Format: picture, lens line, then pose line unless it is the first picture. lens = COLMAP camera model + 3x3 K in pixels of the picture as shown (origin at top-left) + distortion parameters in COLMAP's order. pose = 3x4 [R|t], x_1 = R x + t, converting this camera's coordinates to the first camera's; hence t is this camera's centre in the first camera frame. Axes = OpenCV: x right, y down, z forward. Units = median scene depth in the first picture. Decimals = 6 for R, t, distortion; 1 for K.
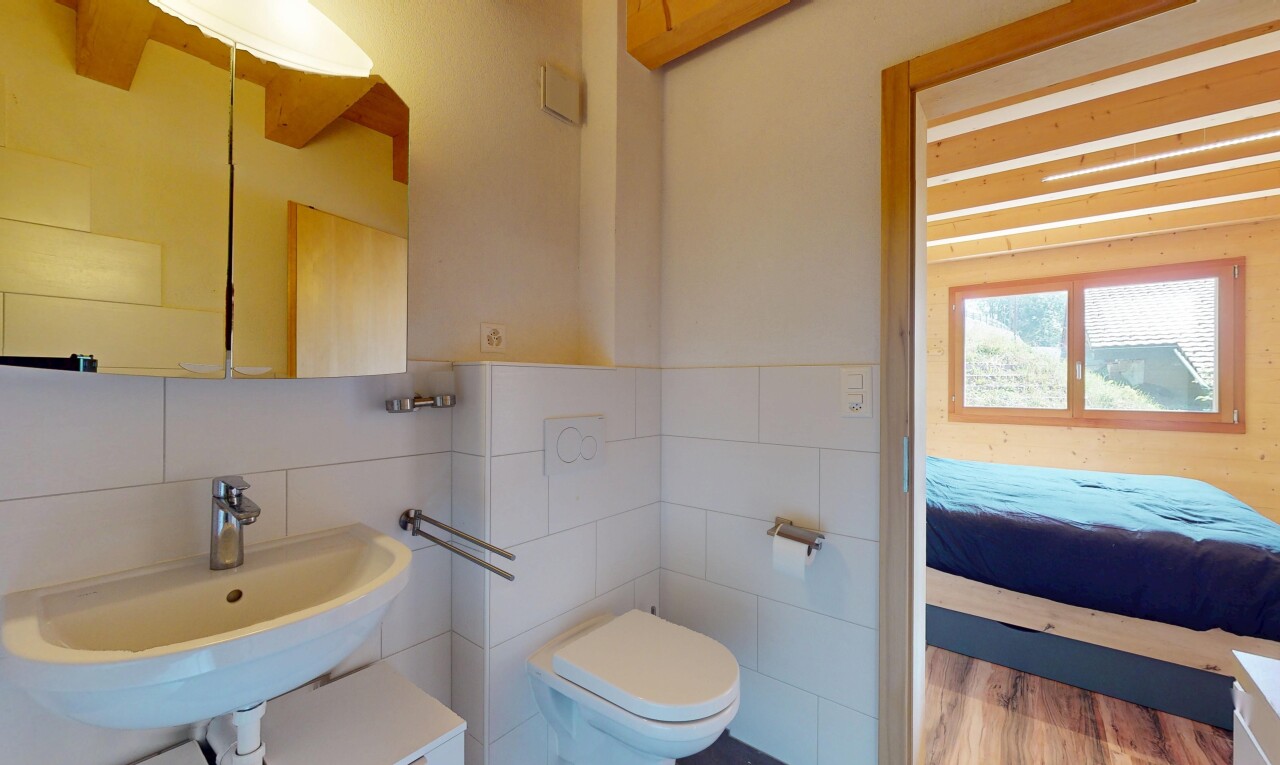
lens RADIAL K [[498.9, 0, 640.0], [0, 498.9, 382.5], [0, 0, 1]] dist [0.000938, -0.000035]
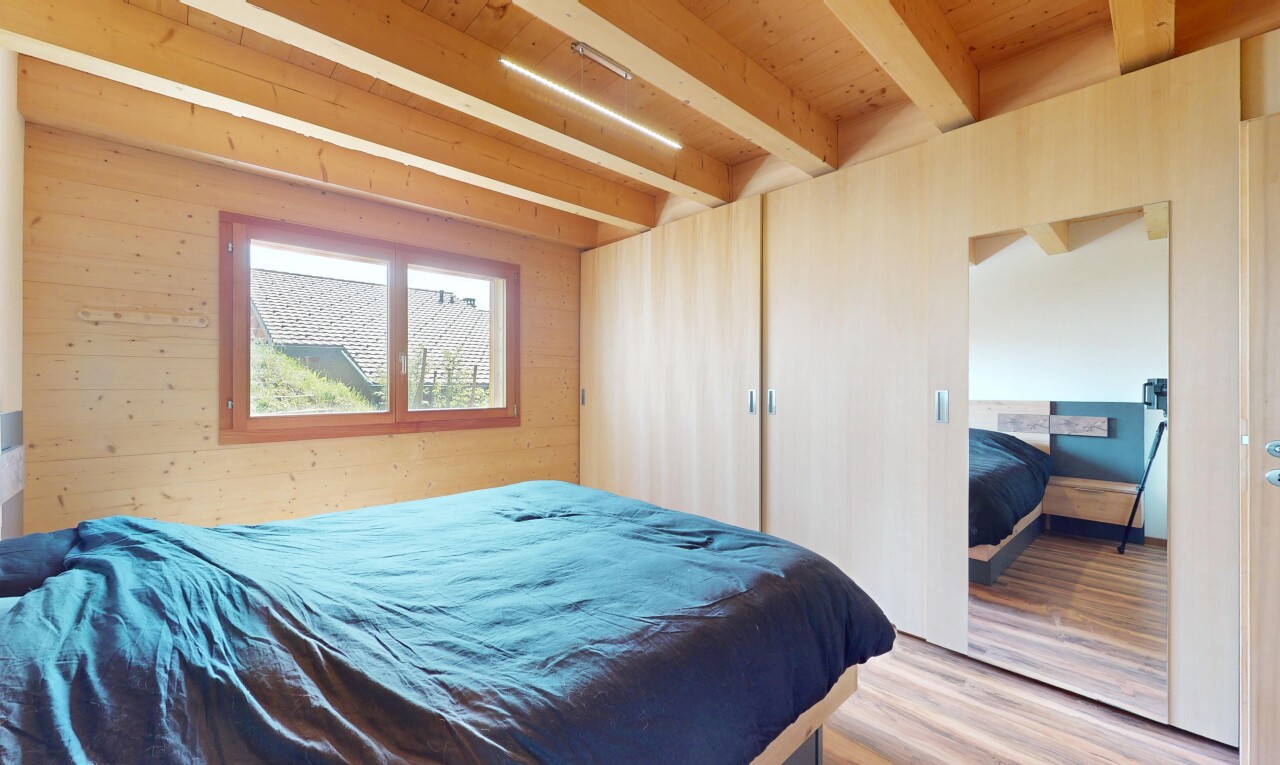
lens RADIAL K [[498.9, 0, 640.0], [0, 498.9, 382.5], [0, 0, 1]] dist [0.000938, -0.000035]
pose [[0.141874, -0.000183, 0.989885, 0.127648], [-0.004793, 0.999988, 0.000872, 0.004047], [-0.989873, -0.004868, 0.141872, 0.468736]]
